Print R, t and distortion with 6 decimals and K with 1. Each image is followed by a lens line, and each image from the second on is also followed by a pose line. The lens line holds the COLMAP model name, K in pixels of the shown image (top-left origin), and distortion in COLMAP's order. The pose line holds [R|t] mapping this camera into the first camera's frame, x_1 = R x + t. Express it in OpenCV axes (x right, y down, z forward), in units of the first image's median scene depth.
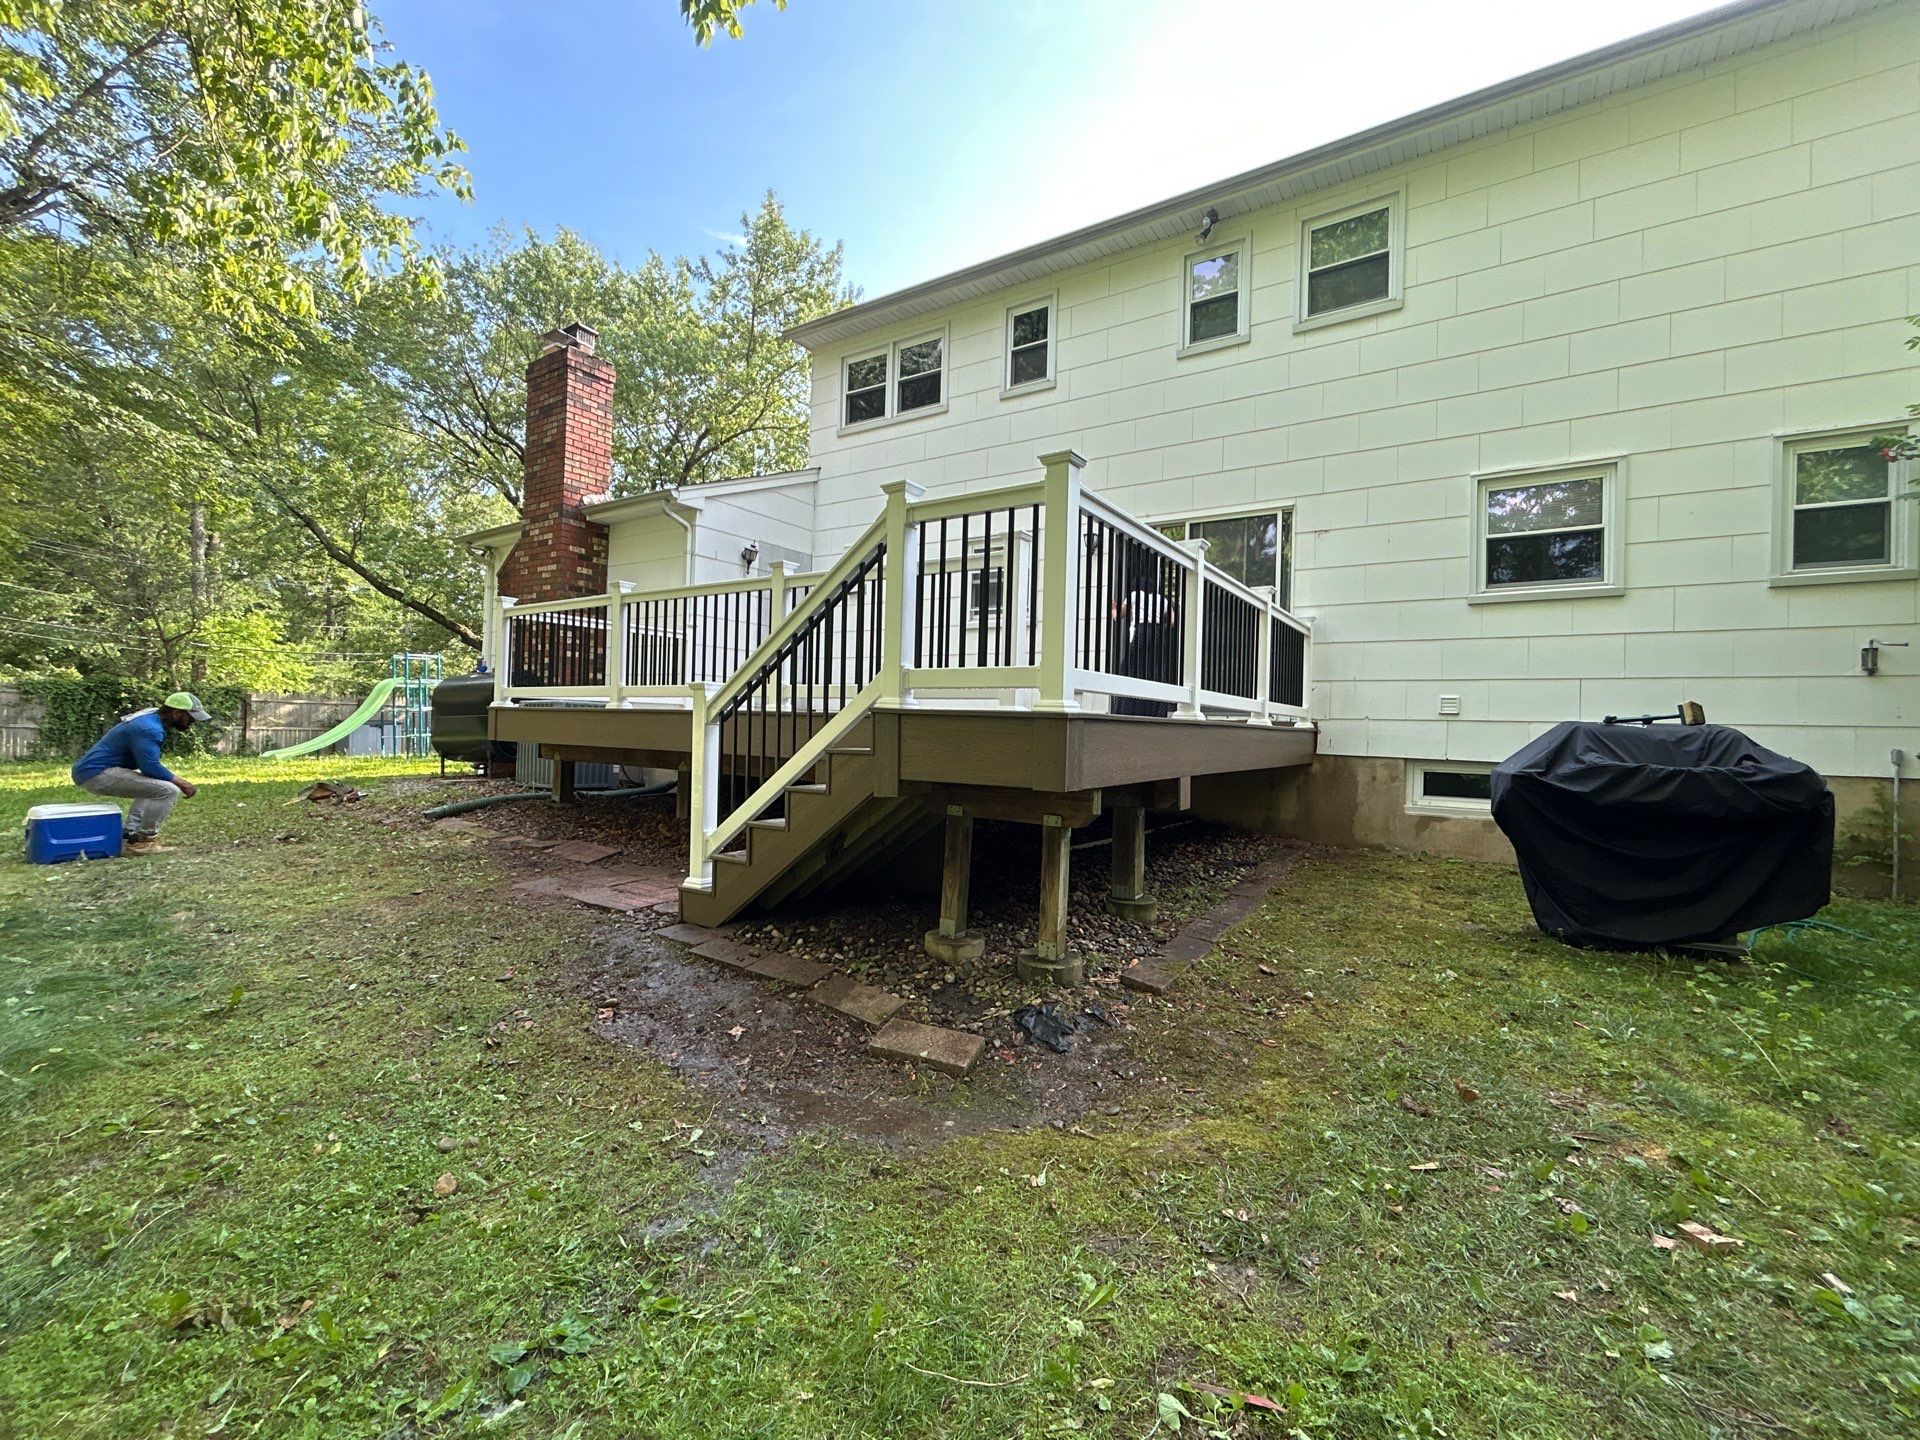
lens RADIAL K [[770.4, 0, 980.7], [0, 770.4, 717.1], [0, 0, 1]] dist [-0.002050, 0.001209]
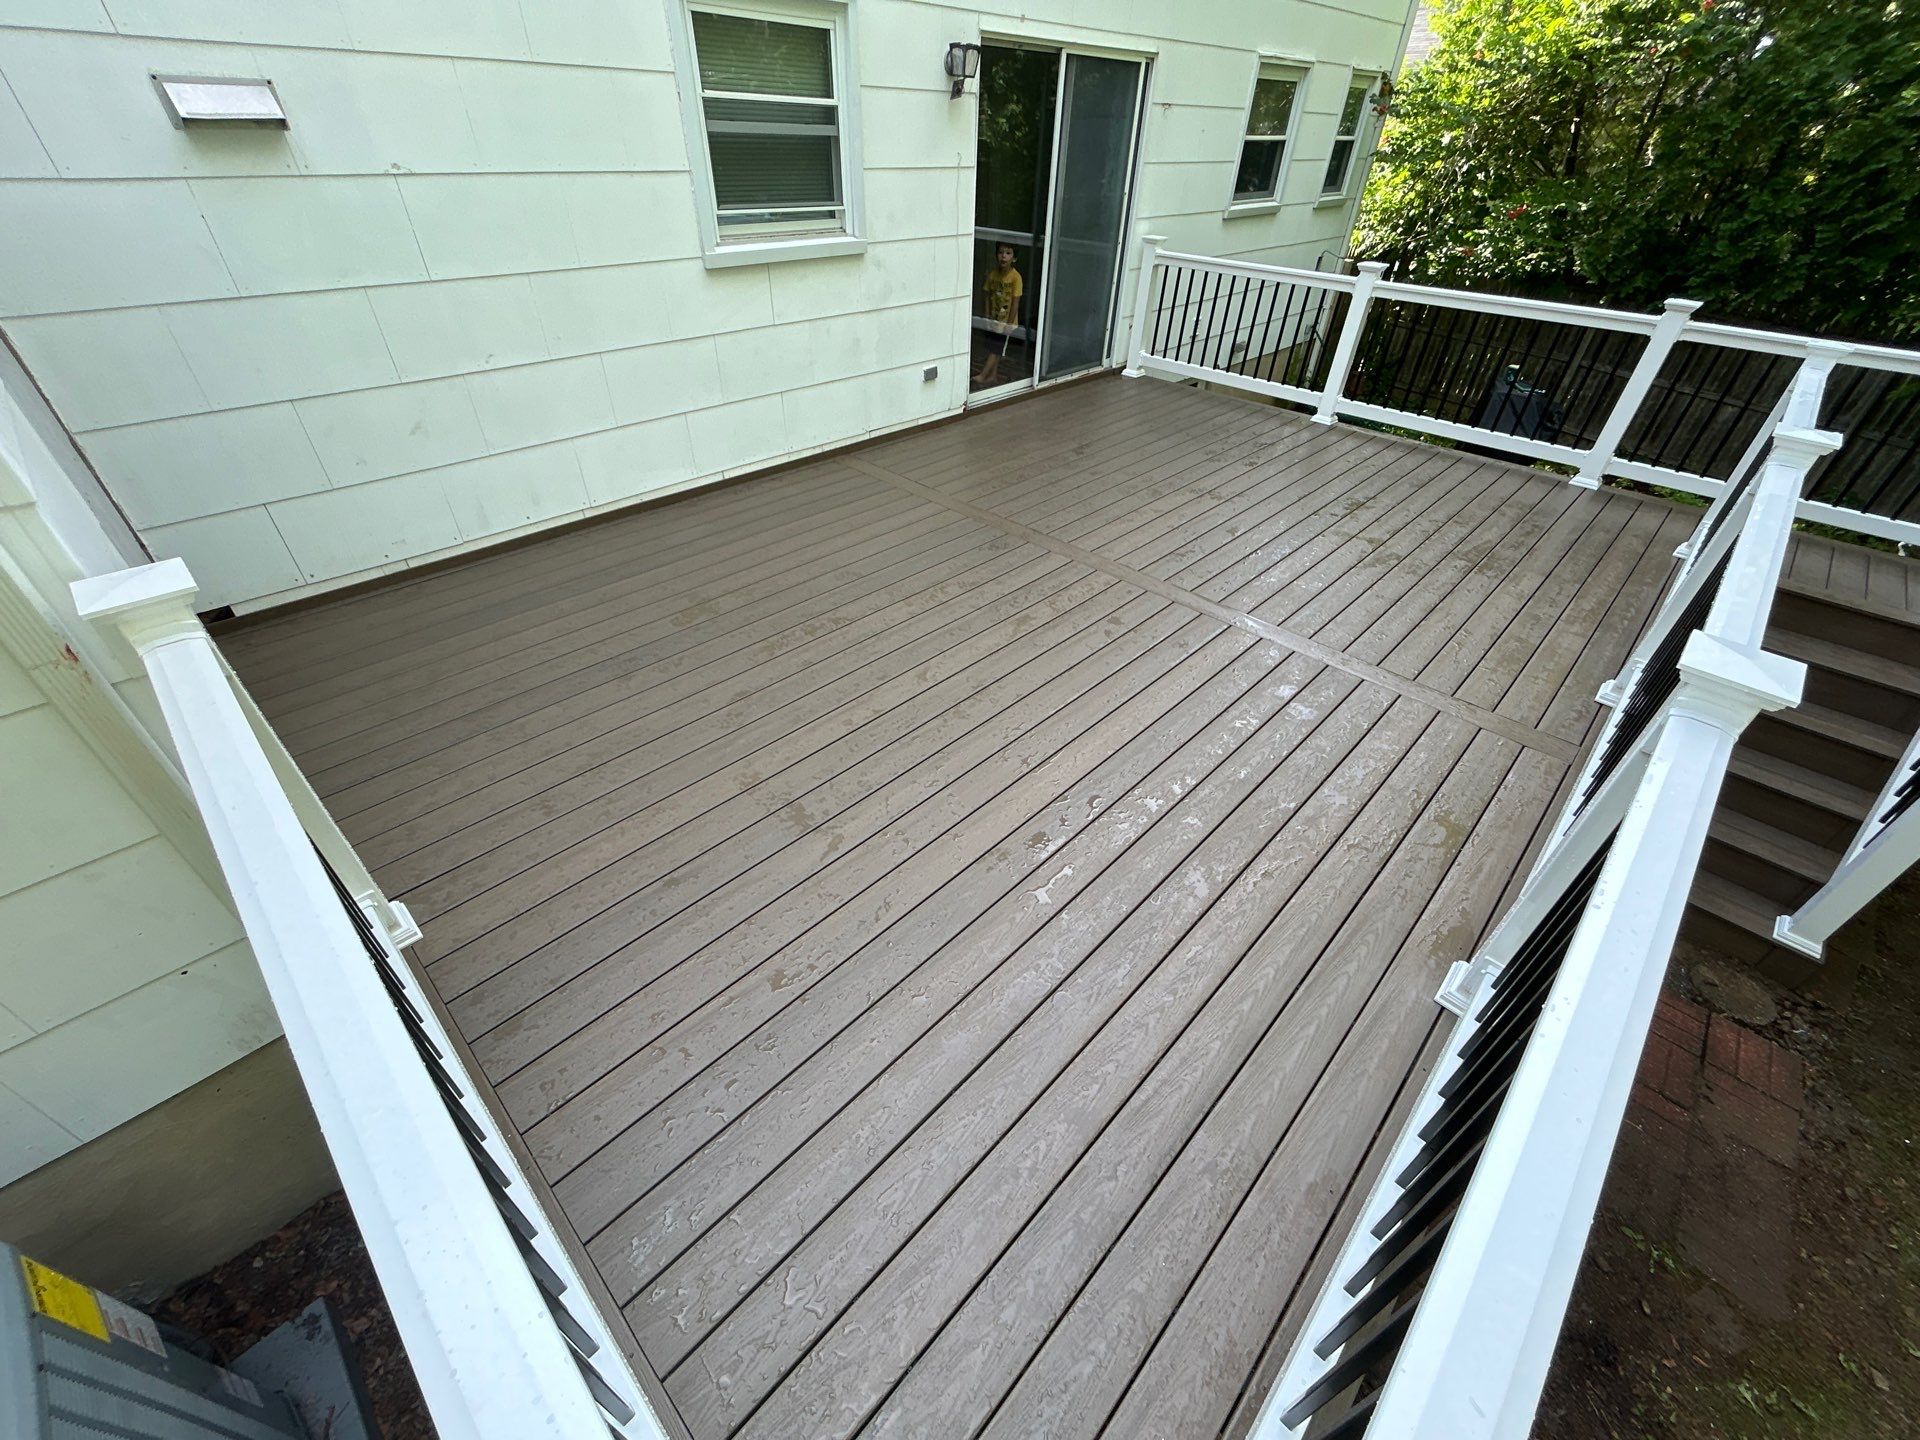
lens RADIAL K [[770.4, 0, 963.3], [0, 770.4, 716.4], [0, 0, 1]] dist [-0.002050, 0.001209]
pose [[0.223521, -0.609574, 0.760564, -0.494435], [-0.024219, 0.776592, 0.629538, -0.210104], [-0.974398, -0.159135, 0.158821, 0.836481]]
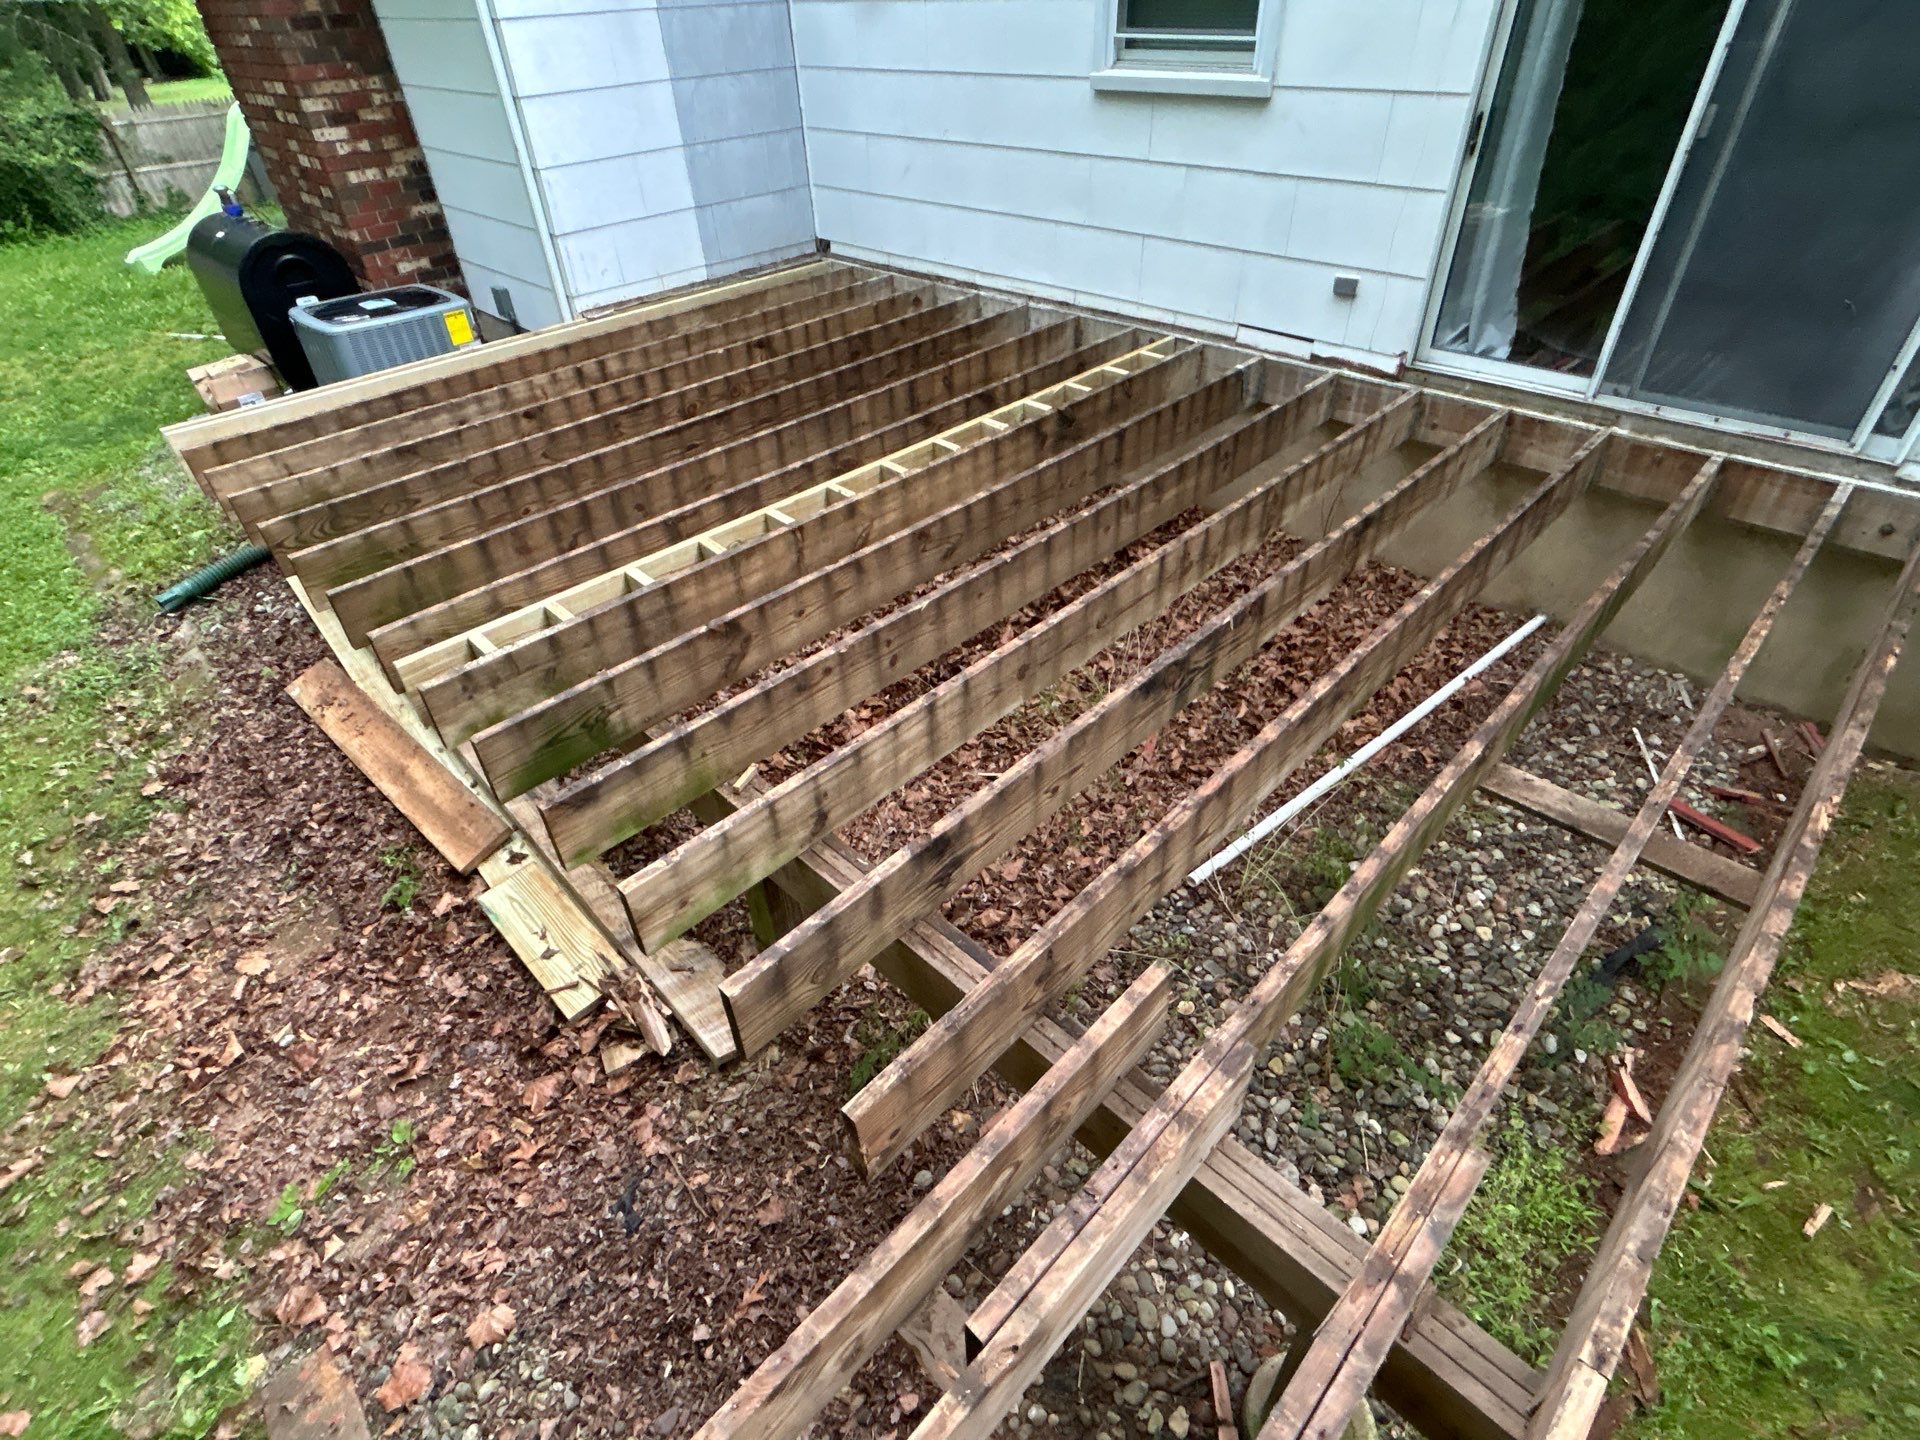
lens RADIAL K [[964.1, 0, 972.8], [0, 964.1, 705.3], [0, 0, 1]] dist [0.000201, 0.001629]
pose [[0.974208, 0.094486, -0.204919, 0.057725], [0.048292, 0.799773, 0.598357, -0.181514], [0.220425, -0.592820, 0.774582, 0.400053]]
